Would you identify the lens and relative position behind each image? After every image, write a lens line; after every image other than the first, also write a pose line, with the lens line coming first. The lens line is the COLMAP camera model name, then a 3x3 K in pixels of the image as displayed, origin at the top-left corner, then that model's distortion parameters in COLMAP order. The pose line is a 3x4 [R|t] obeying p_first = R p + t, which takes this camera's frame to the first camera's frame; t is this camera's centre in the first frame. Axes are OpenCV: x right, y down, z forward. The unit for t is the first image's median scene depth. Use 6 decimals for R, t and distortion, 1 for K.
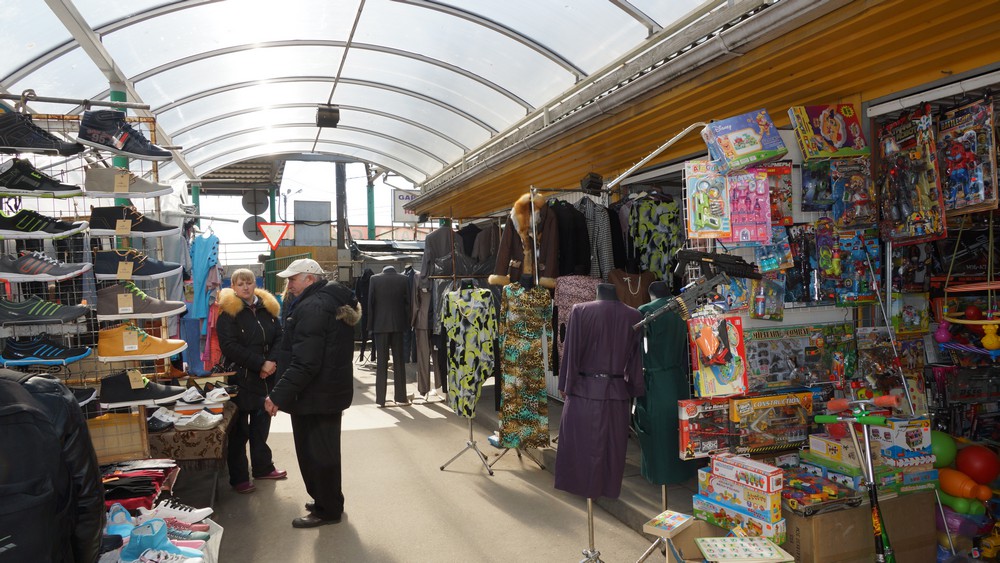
lens RADIAL K [[663.2, 0, 499.3], [0, 663.2, 294.2], [0, 0, 1]] dist [-0.004030, 0.001372]
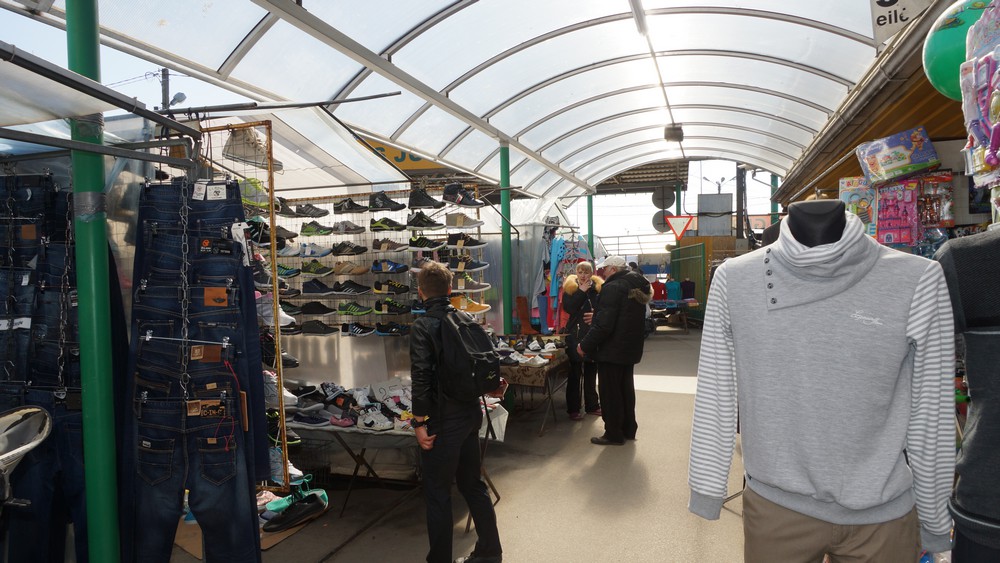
lens RADIAL K [[663.2, 0, 499.3], [0, 663.2, 294.2], [0, 0, 1]] dist [-0.004030, 0.001372]
pose [[0.797692, 0.030985, -0.602268, 0.360292], [-0.018413, 0.999465, 0.027031, -0.005487], [0.602783, -0.010473, 0.797836, -0.246029]]
